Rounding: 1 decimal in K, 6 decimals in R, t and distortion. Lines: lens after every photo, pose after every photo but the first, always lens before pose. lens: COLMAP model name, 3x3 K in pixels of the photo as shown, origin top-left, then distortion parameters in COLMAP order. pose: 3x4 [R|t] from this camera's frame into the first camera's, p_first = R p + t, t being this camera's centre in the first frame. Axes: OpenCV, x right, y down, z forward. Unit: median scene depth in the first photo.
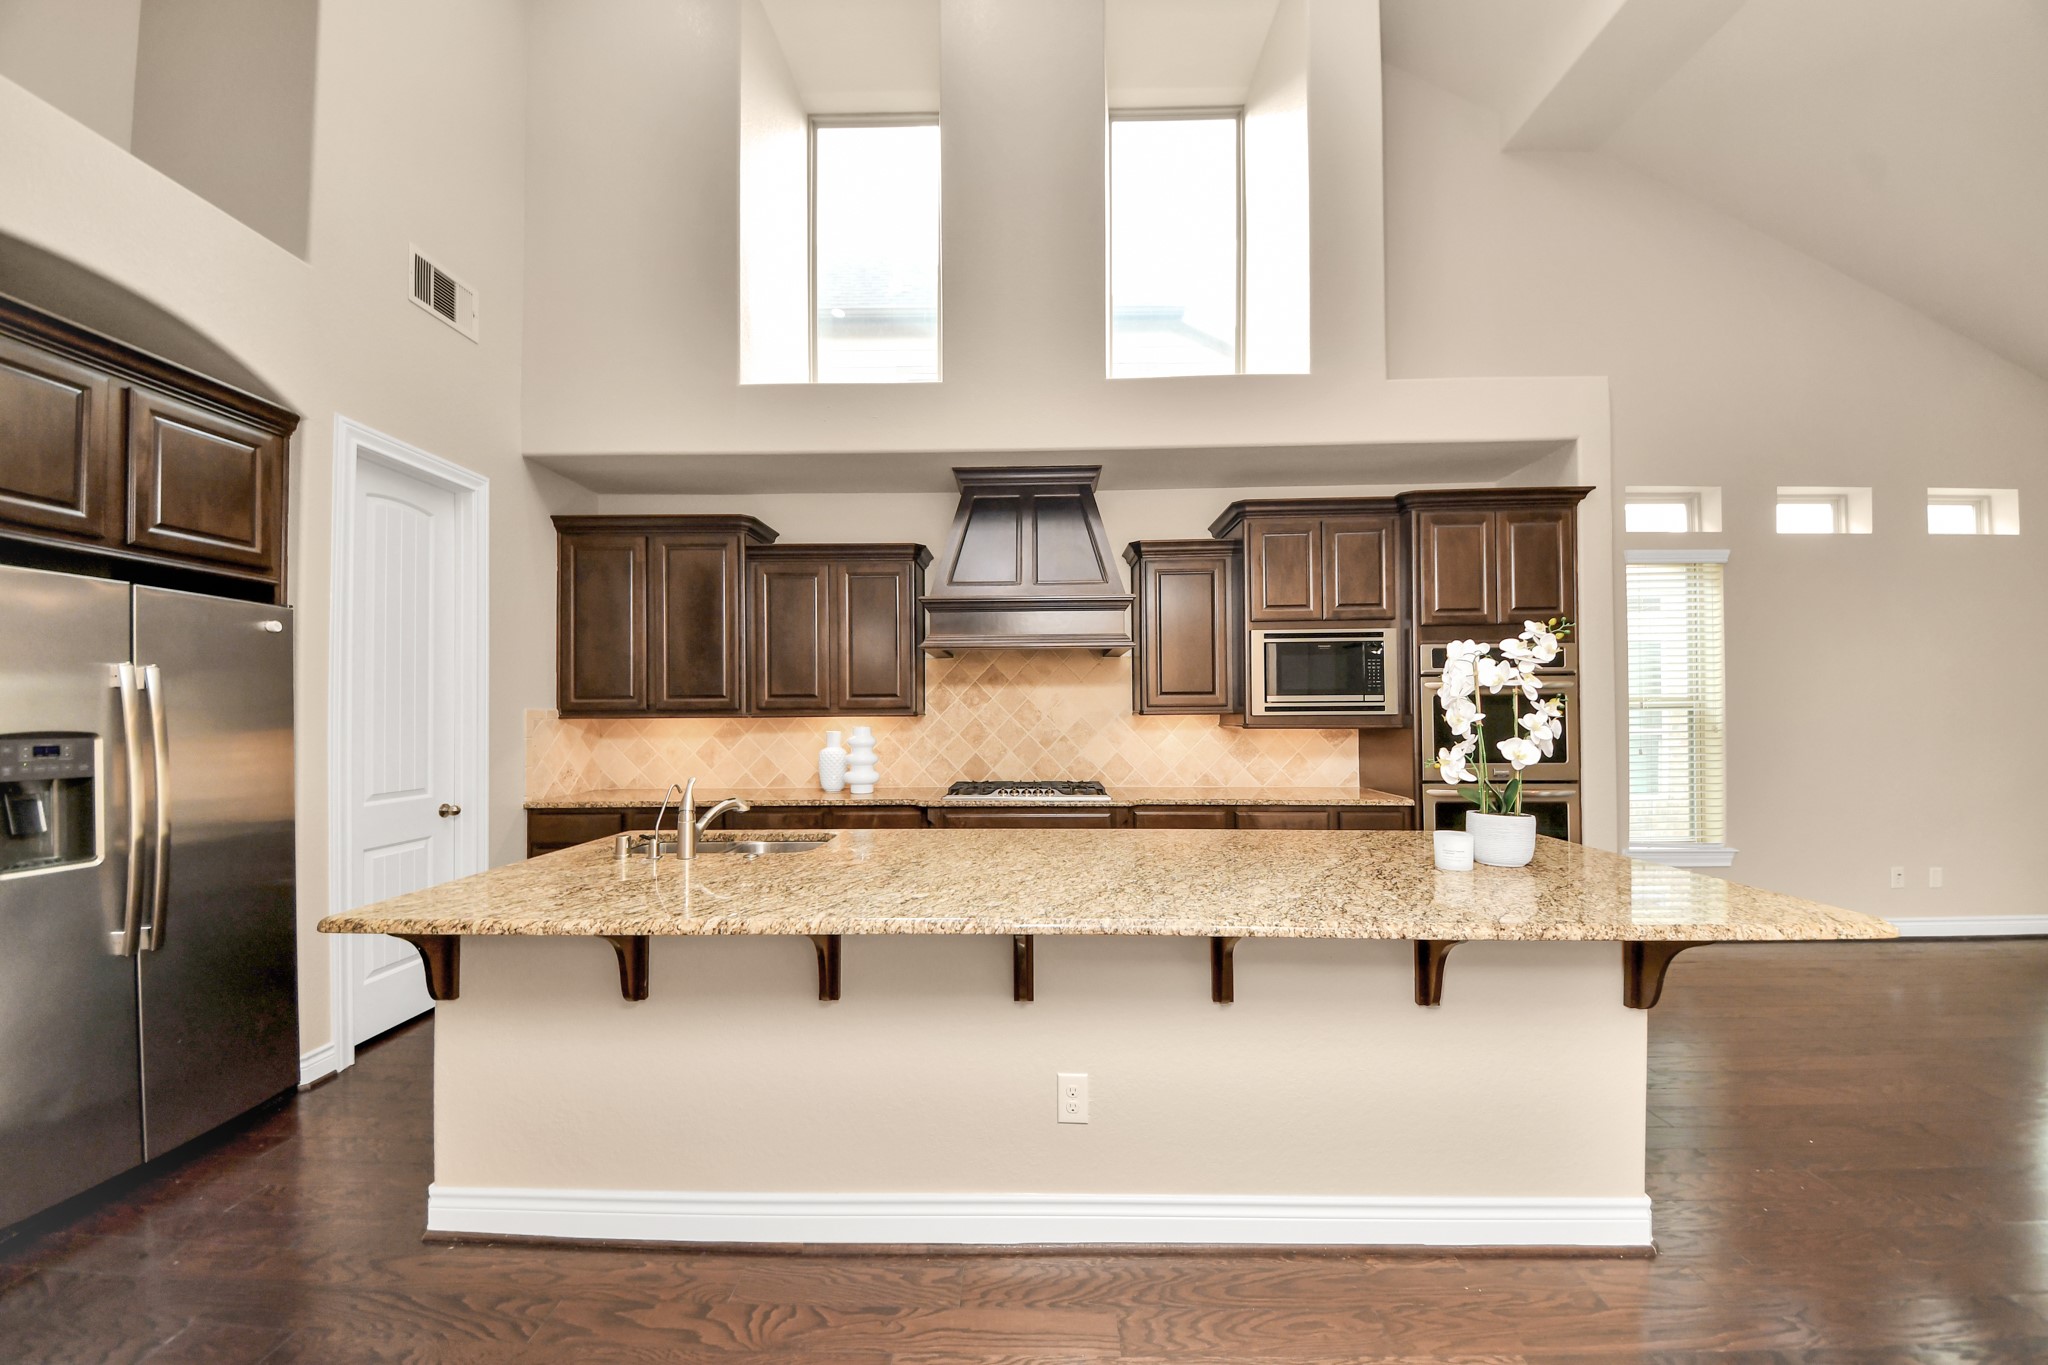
lens RADIAL K [[734.5, 0, 1023.9], [0, 734.5, 702.1], [0, 0, 1]] dist [0.006258, -0.006002]
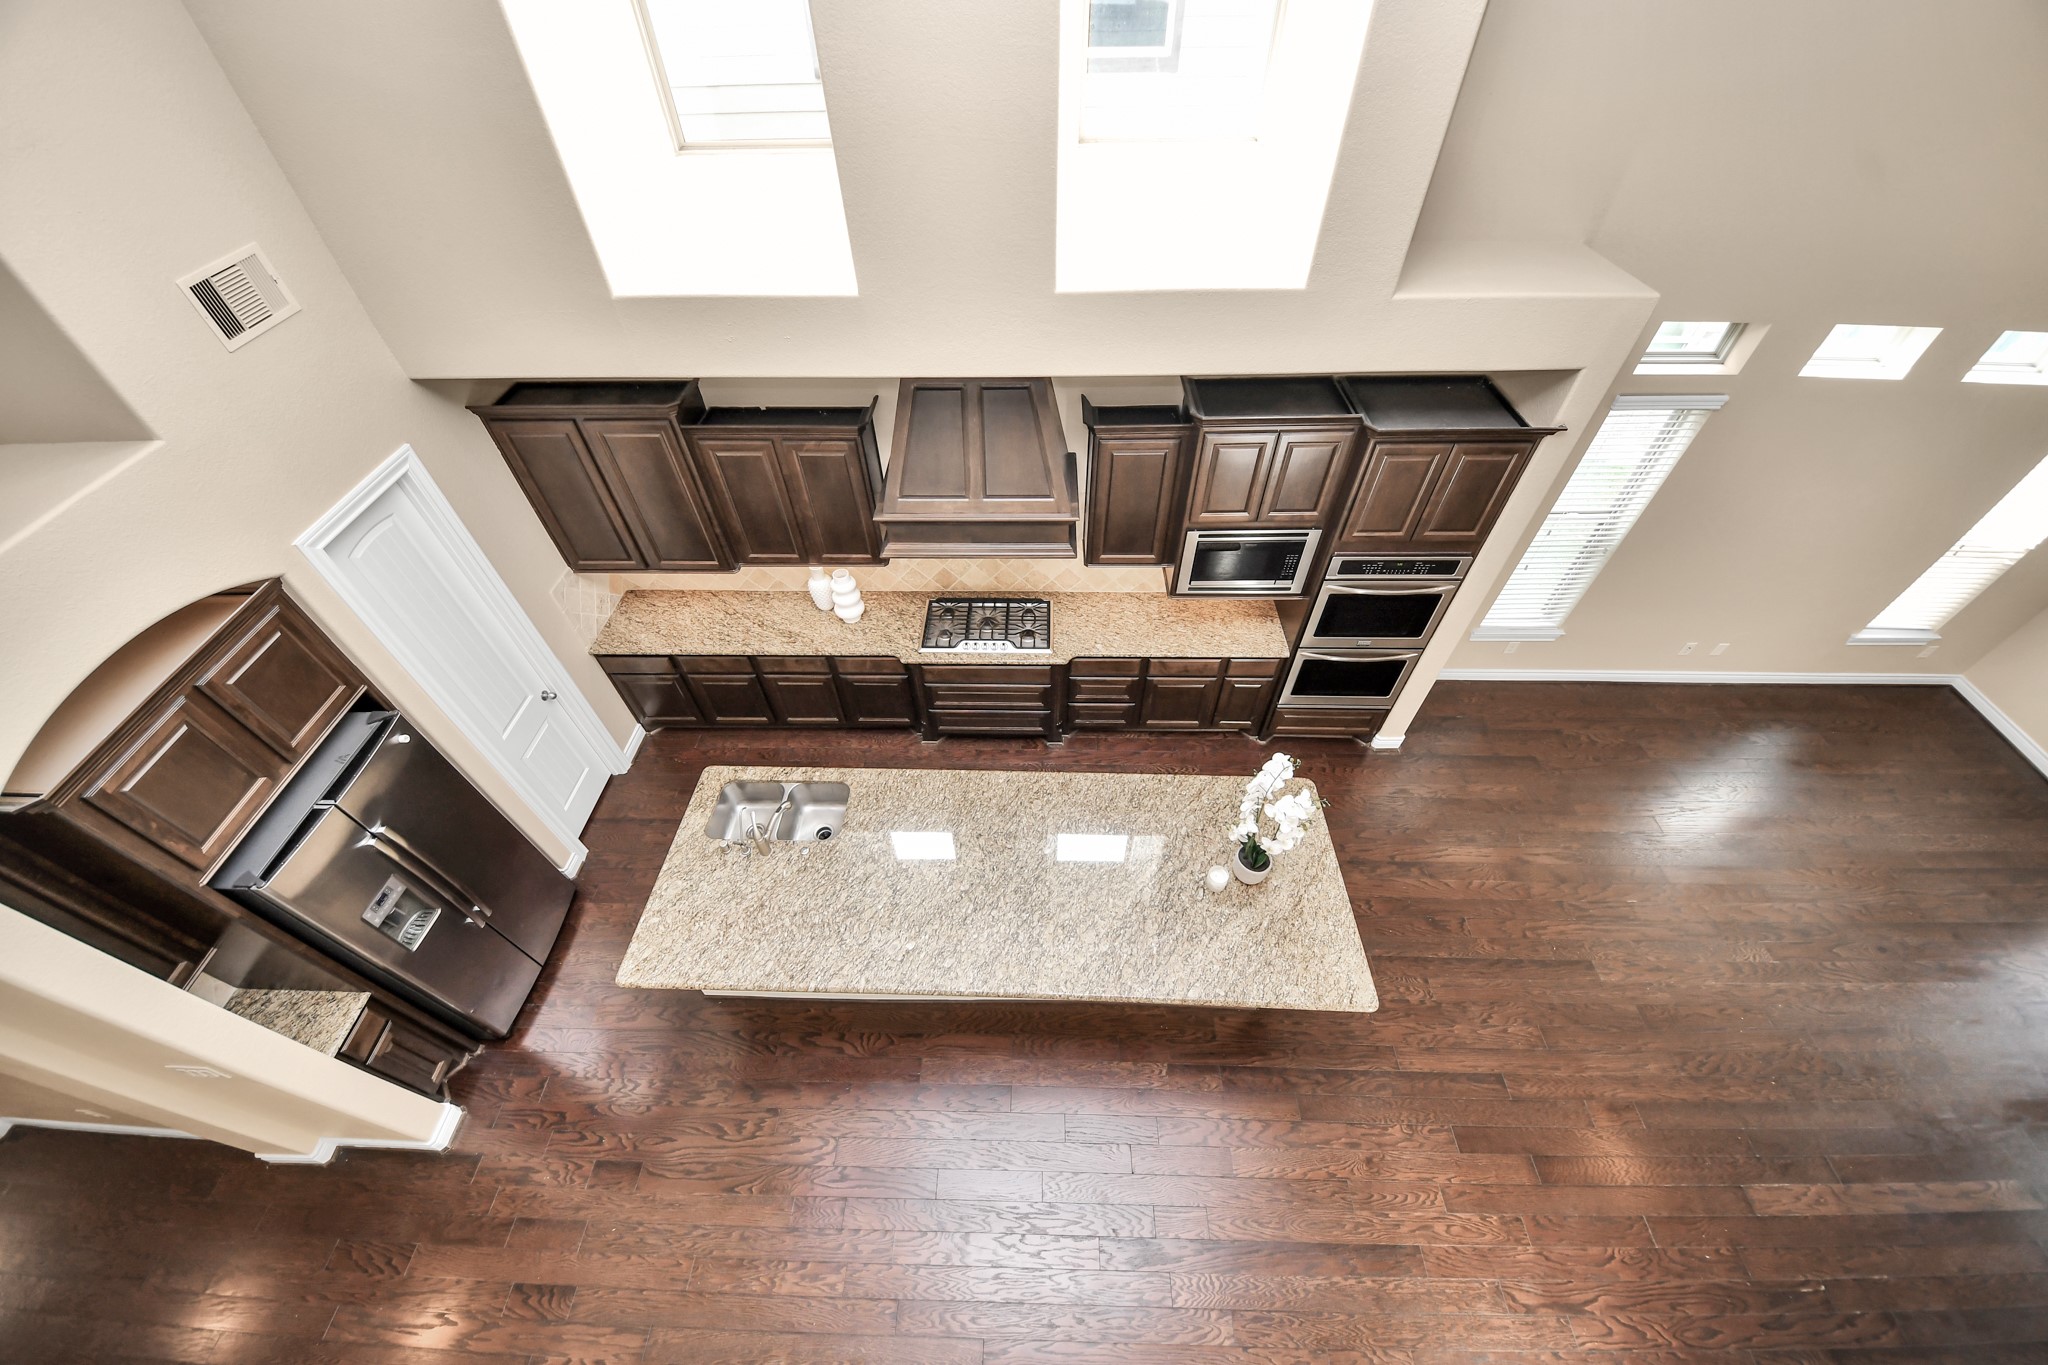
lens RADIAL K [[734.5, 0, 1027.8], [0, 734.5, 702.5], [0, 0, 1]] dist [0.006258, -0.006002]
pose [[0.999991, -0.003194, -0.002842, 0.075178], [0.004240, 0.655551, 0.755139, -0.705966], [-0.000548, -0.755144, 0.655558, 0.102642]]
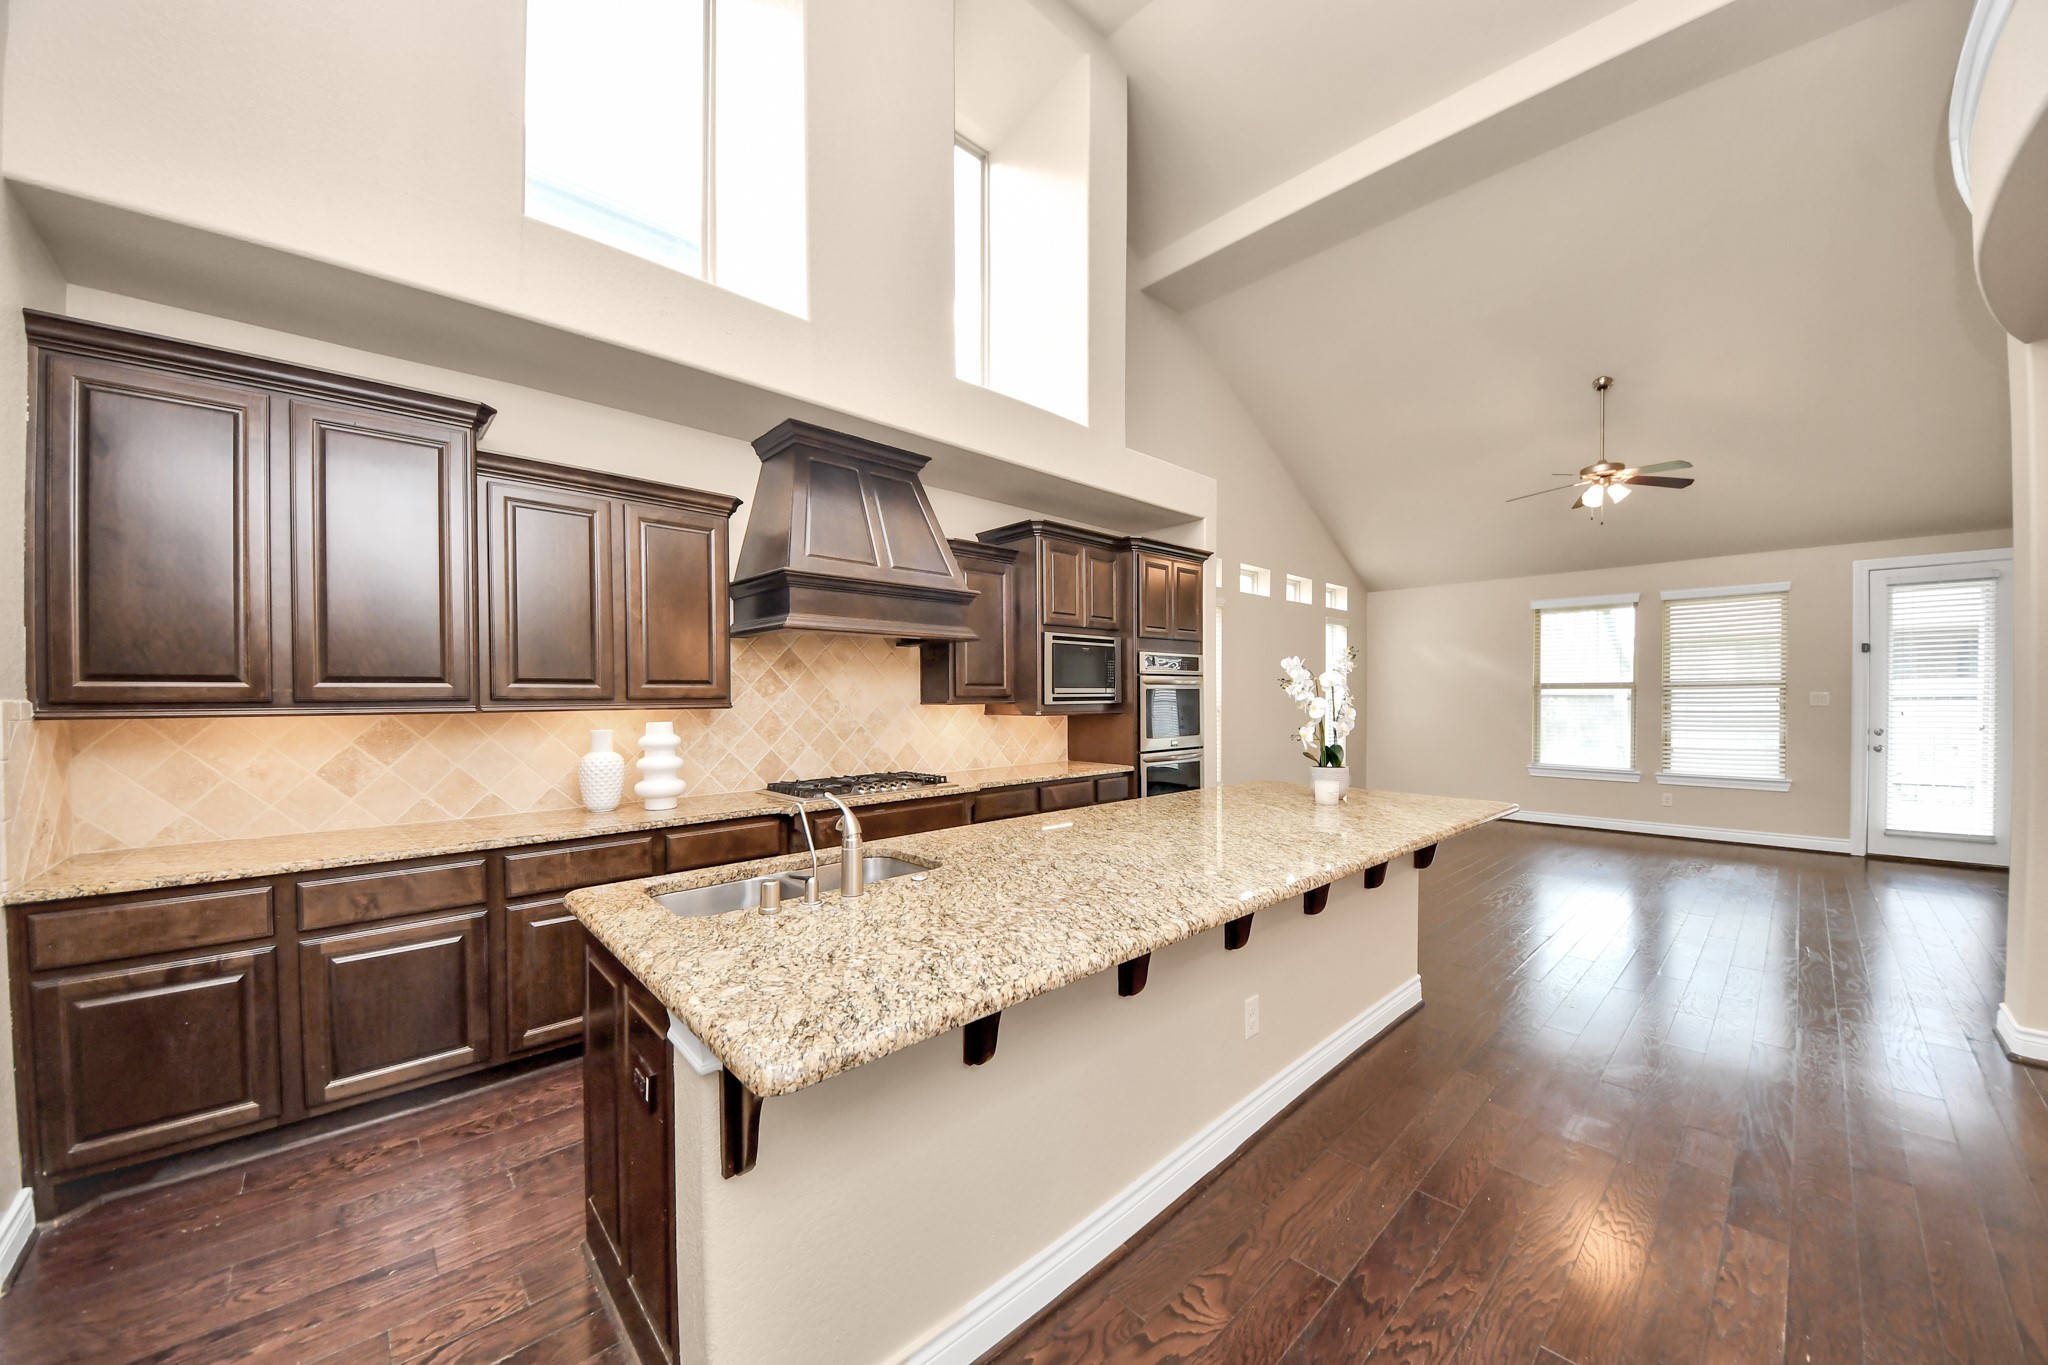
lens RADIAL K [[734.5, 0, 1034.3], [0, 734.5, 697.3], [0, 0, 1]] dist [0.006258, -0.006002]
pose [[0.708491, 0.000979, 0.705720, -0.496874], [-0.009001, 0.999930, 0.007649, -0.002133], [-0.705663, -0.011772, 0.708450, 0.181438]]
